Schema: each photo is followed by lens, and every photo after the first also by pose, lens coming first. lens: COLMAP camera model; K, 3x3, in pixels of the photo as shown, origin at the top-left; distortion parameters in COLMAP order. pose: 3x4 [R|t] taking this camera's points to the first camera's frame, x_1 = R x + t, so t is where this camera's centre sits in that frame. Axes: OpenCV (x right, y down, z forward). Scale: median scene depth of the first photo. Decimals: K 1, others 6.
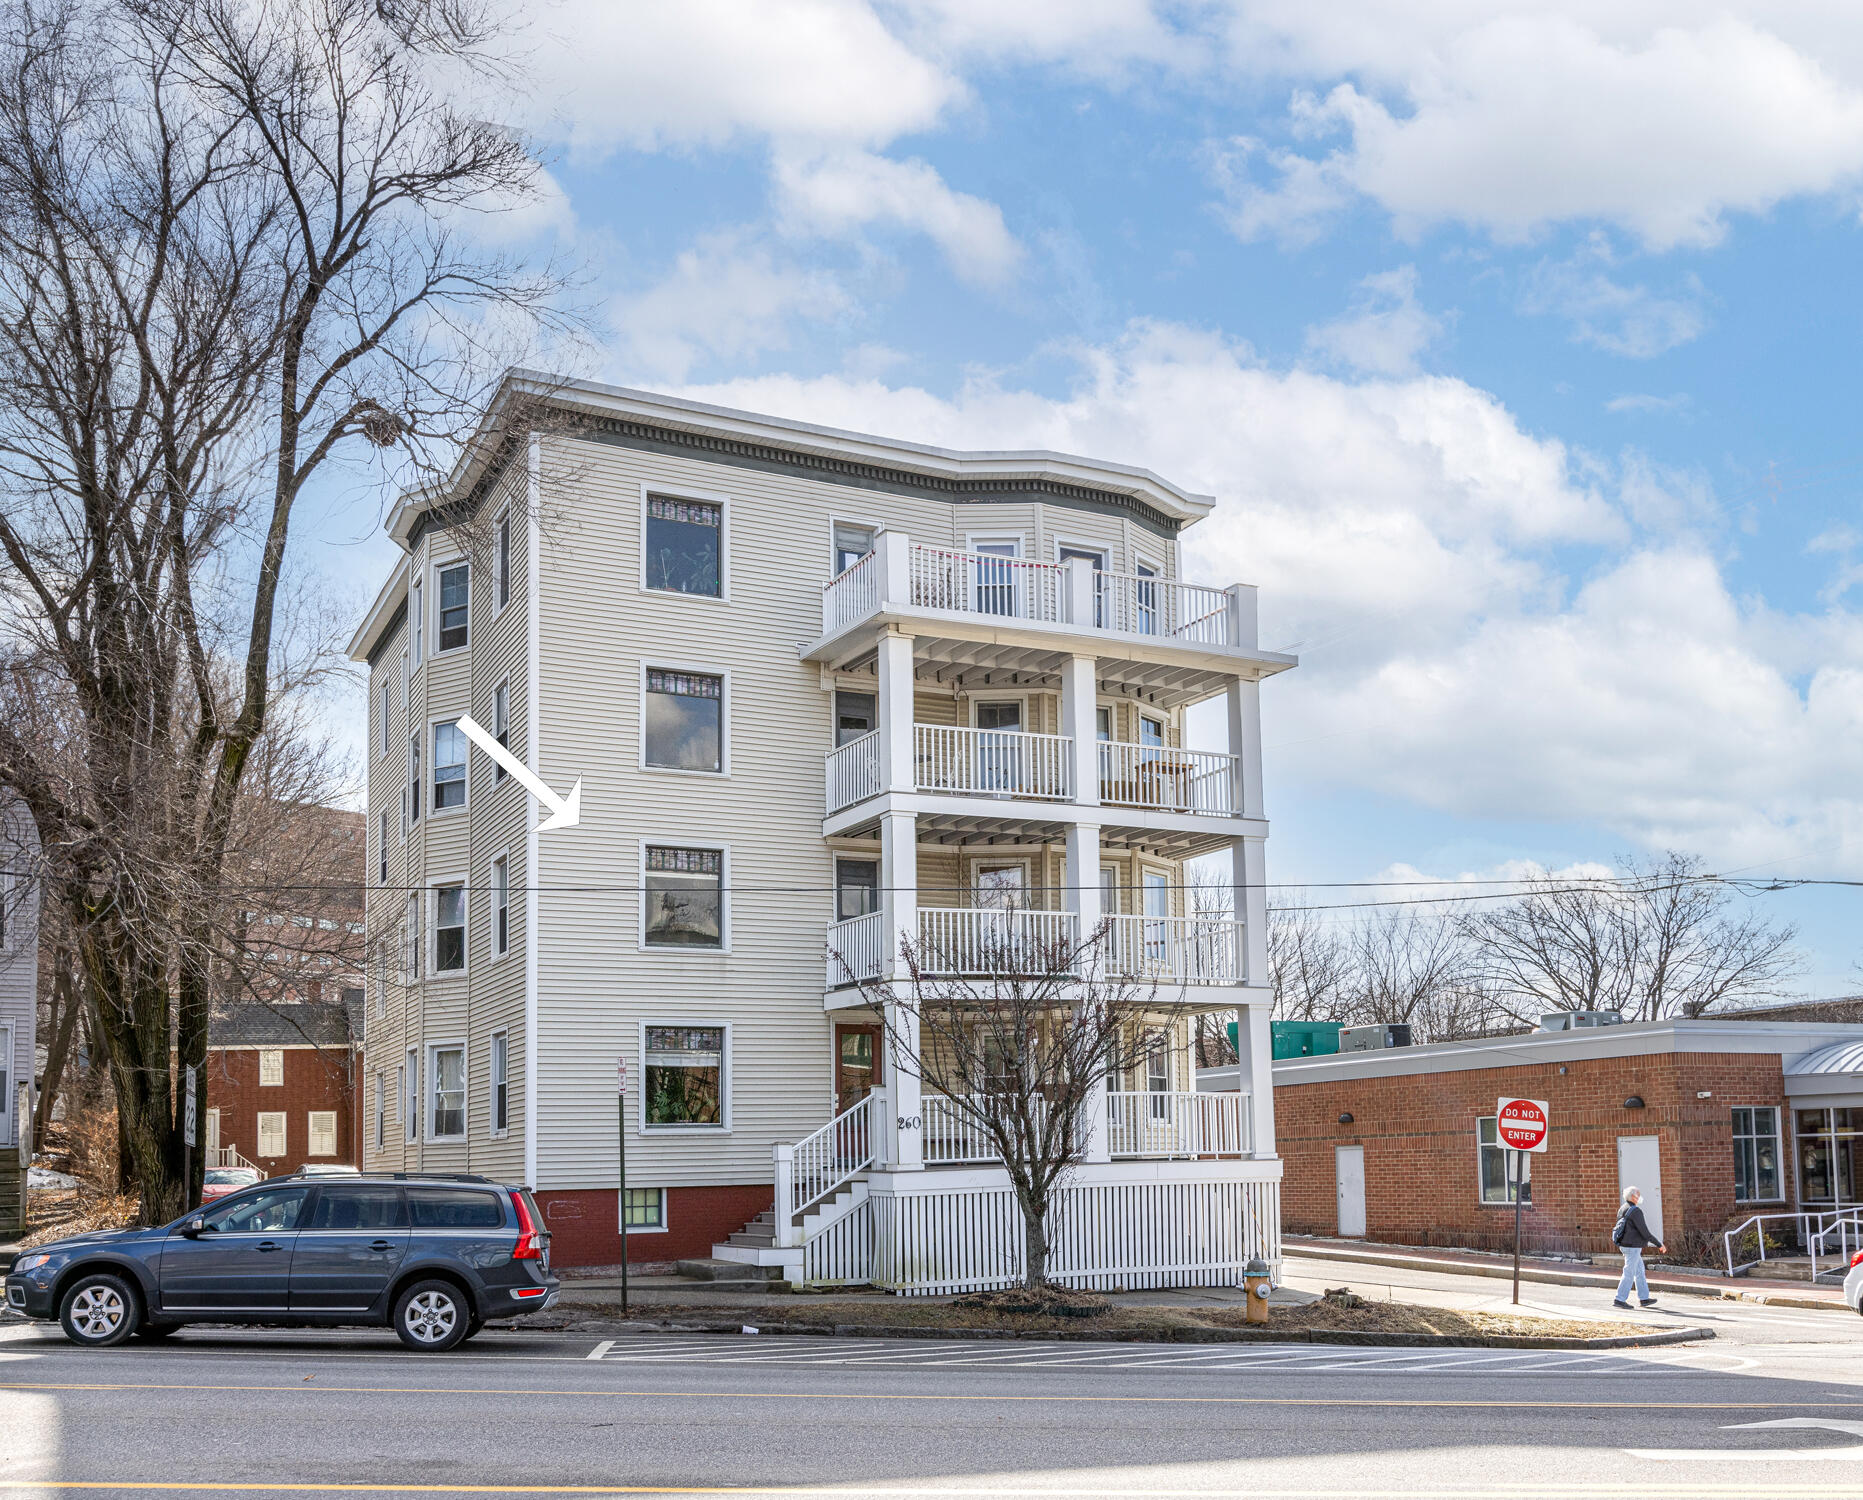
lens RADIAL K [[1910.5, 0, 933.9], [0, 1910.5, 807.0], [0, 0, 1]] dist [-0.005834, -0.002288]
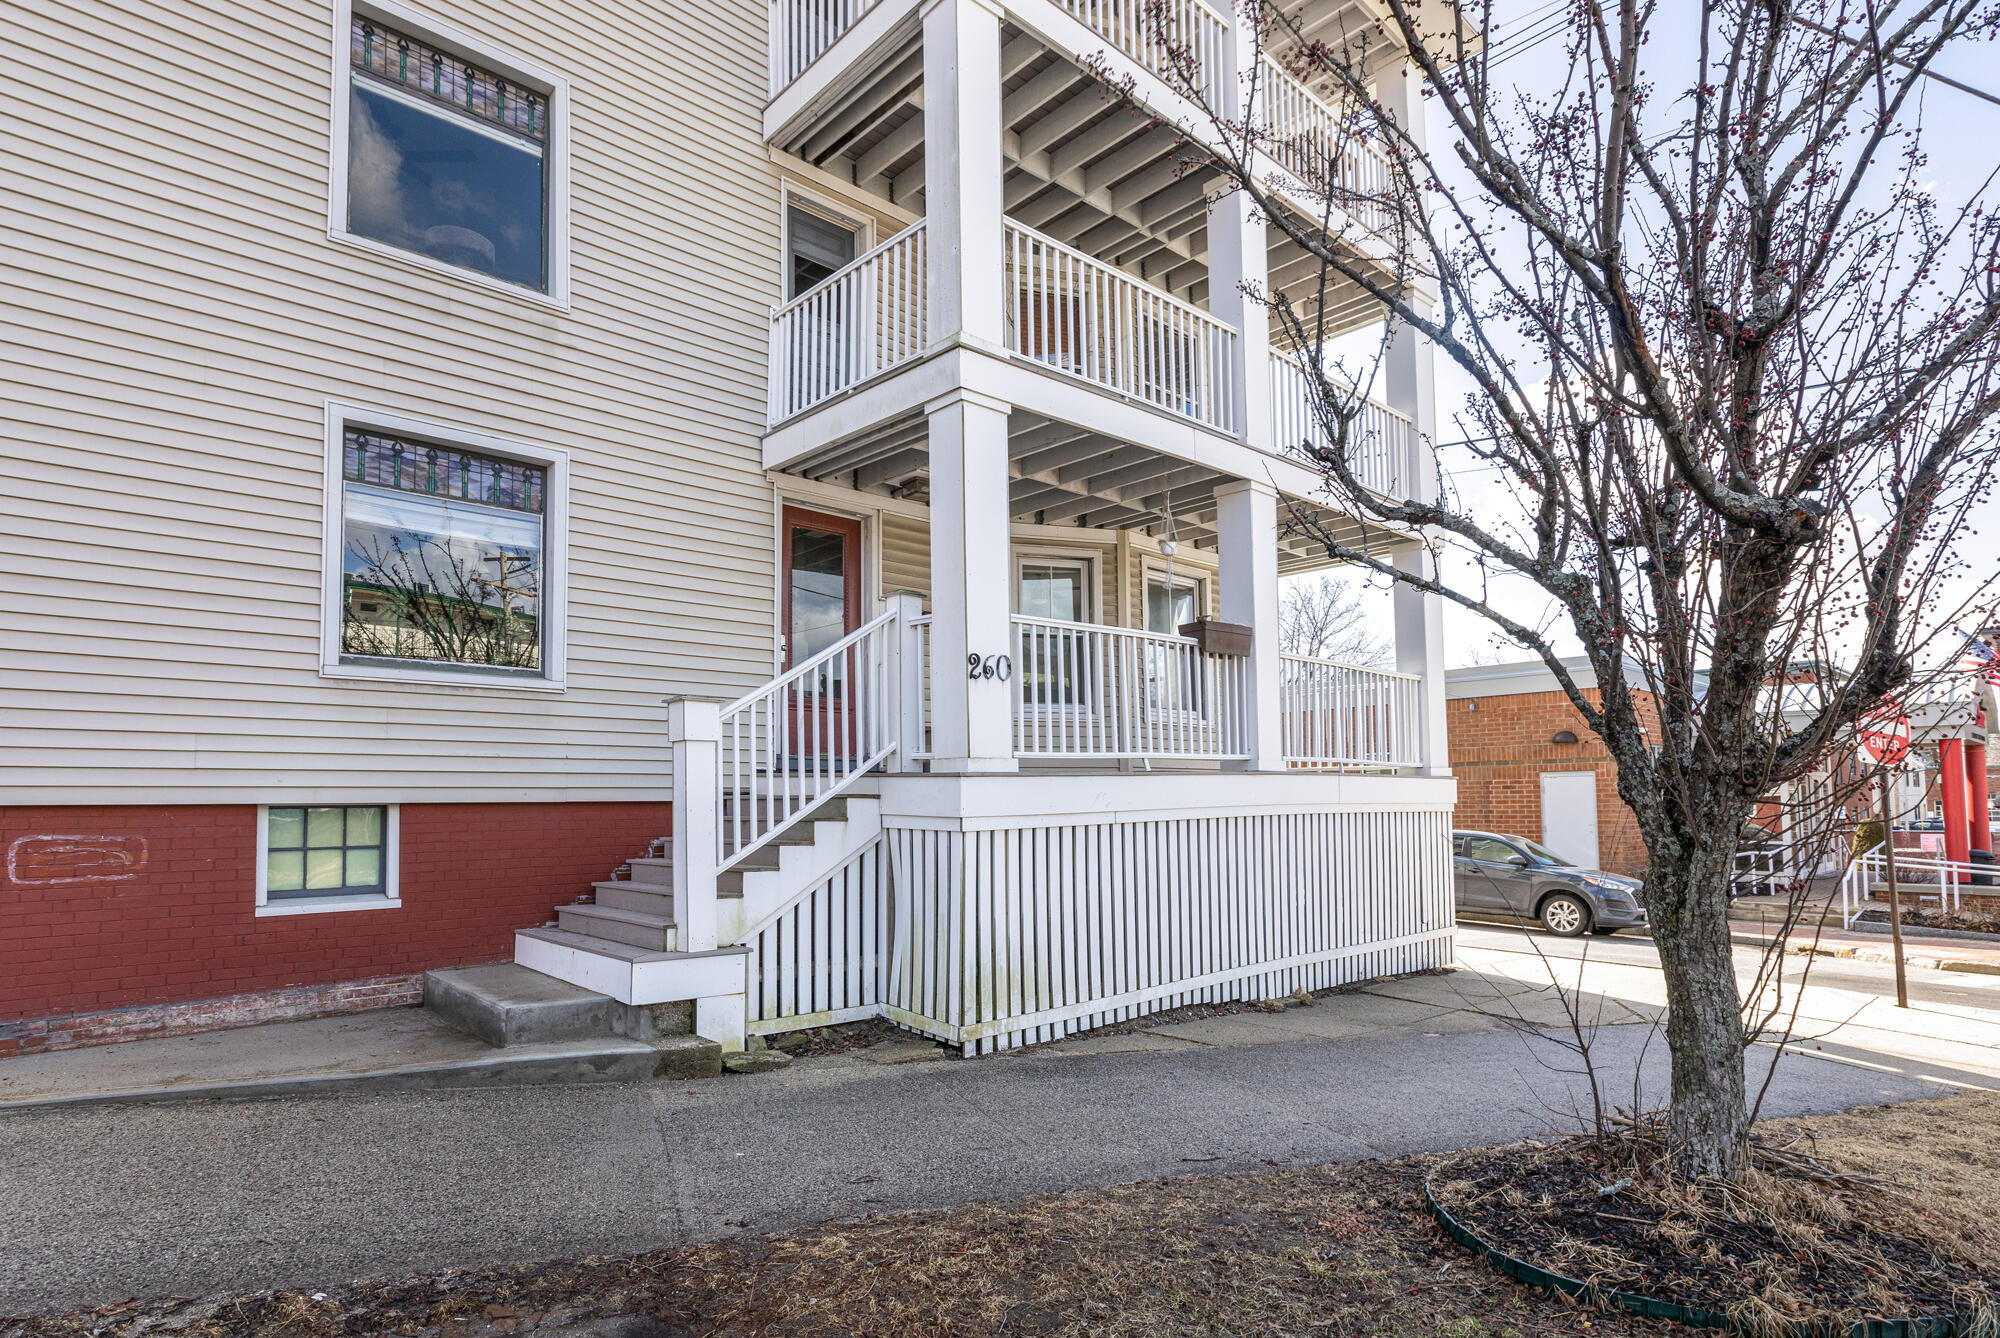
lens RADIAL K [[1059.7, 0, 990.1], [0, 1059.7, 755.3], [0, 0, 1]] dist [0.000389, 0.000293]
pose [[0.964948, 0.025866, 0.261163, -0.073794], [-0.061041, 0.989960, 0.127488, 0.148234], [-0.255244, -0.138961, 0.956839, 0.732027]]
